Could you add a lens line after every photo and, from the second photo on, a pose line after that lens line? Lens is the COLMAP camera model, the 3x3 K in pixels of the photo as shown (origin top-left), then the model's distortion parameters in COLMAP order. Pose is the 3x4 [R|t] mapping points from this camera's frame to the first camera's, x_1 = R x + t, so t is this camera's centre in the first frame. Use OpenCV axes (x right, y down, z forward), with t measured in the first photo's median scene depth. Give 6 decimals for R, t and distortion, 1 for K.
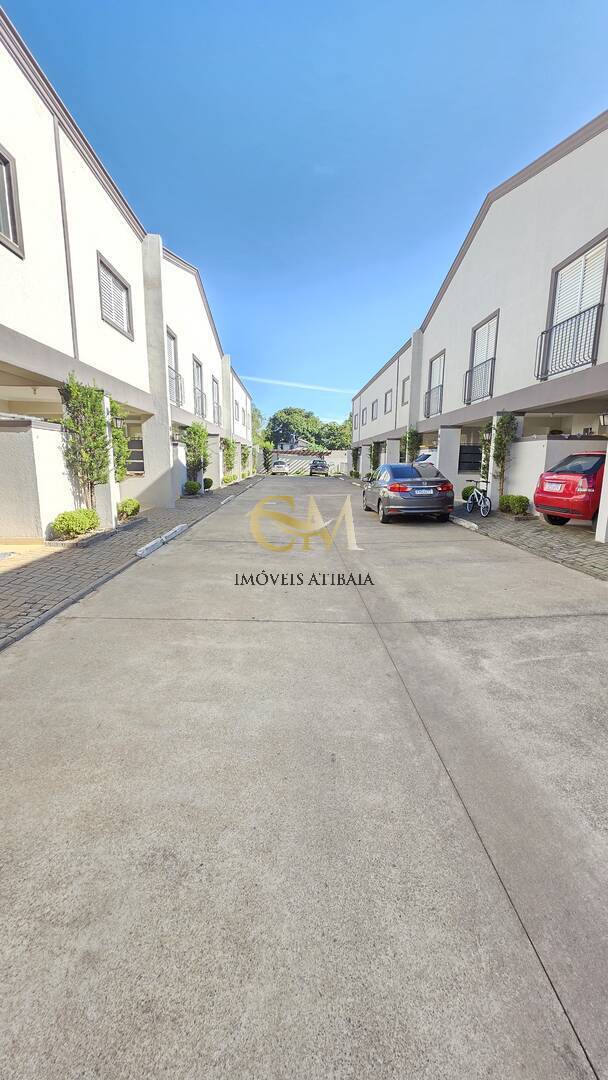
lens RADIAL K [[428.3, 0, 307.3], [0, 428.3, 539.5], [0, 0, 1]] dist [0.007492, 0.000421]
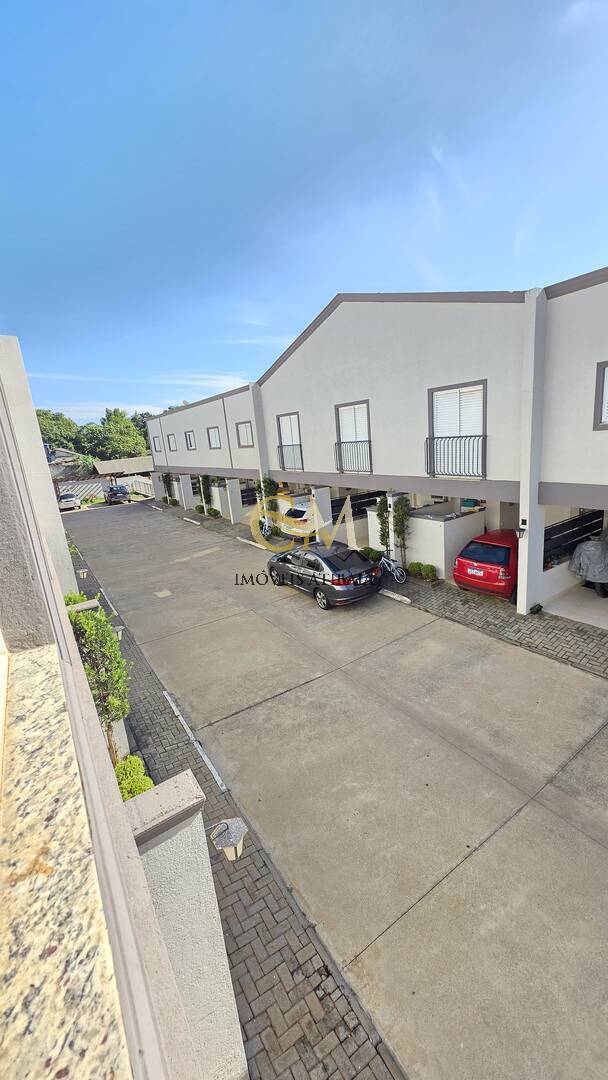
lens RADIAL K [[428.3, 0, 306.8], [0, 428.3, 541.2], [0, 0, 1]] dist [0.007492, 0.000421]
pose [[0.849380, -0.216872, 0.481166, -0.406685], [0.192696, 0.976168, 0.099822, -0.380416], [-0.491347, 0.007932, 0.870928, 0.093094]]
